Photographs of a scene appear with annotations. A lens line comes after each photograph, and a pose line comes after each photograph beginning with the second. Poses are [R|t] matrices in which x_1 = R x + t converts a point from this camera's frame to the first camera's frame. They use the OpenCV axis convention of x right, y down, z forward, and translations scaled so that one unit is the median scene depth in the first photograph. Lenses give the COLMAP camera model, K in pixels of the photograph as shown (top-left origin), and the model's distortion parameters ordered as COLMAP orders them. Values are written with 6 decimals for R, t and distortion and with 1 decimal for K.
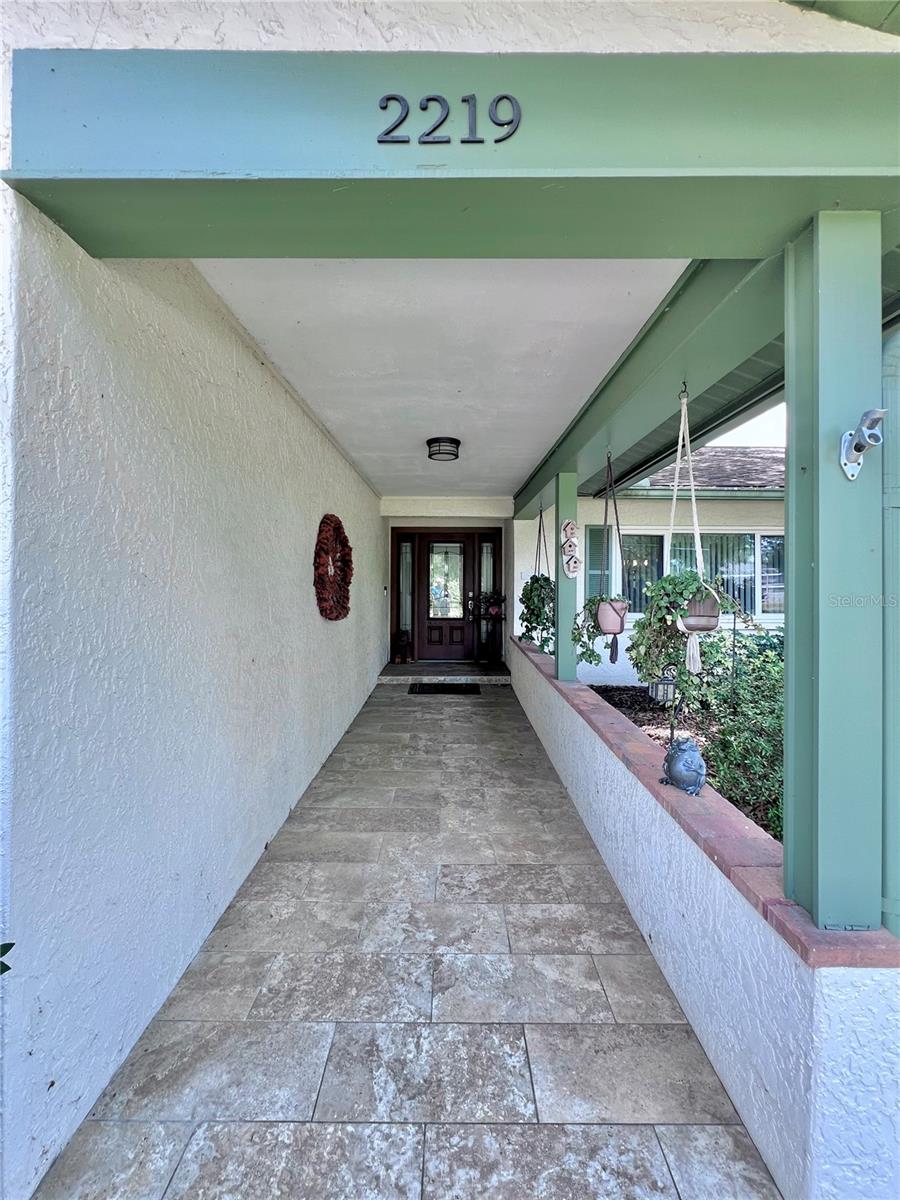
lens RADIAL K [[487.0, 0, 456.7], [0, 487.0, 574.0], [0, 0, 1]] dist [-0.000546, 0.000006]
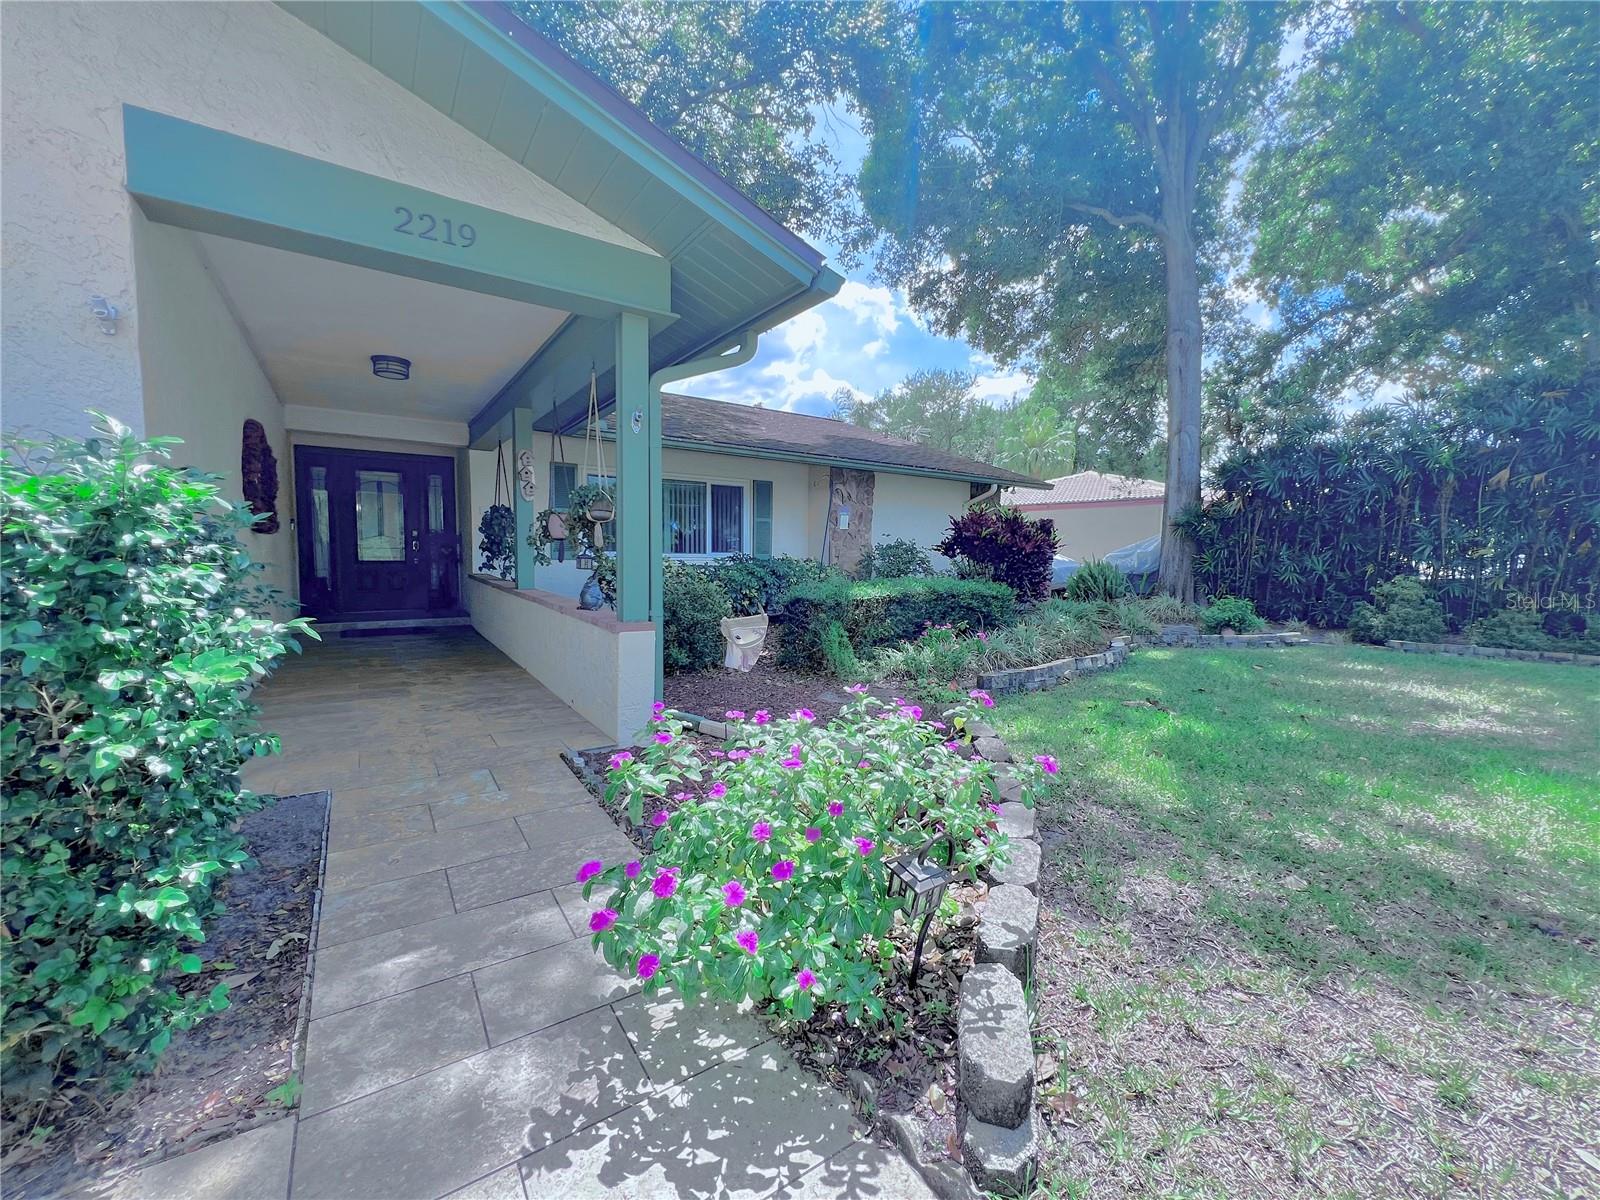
lens RADIAL K [[639.4, 0, 804.6], [0, 639.4, 599.9], [0, 0, 1]] dist [-0.000823, 0.000121]
pose [[0.823899, -0.035641, 0.565615, -0.070197], [-0.014548, 0.996362, 0.083974, 0.079685], [-0.566550, -0.077415, 0.820383, -0.487673]]
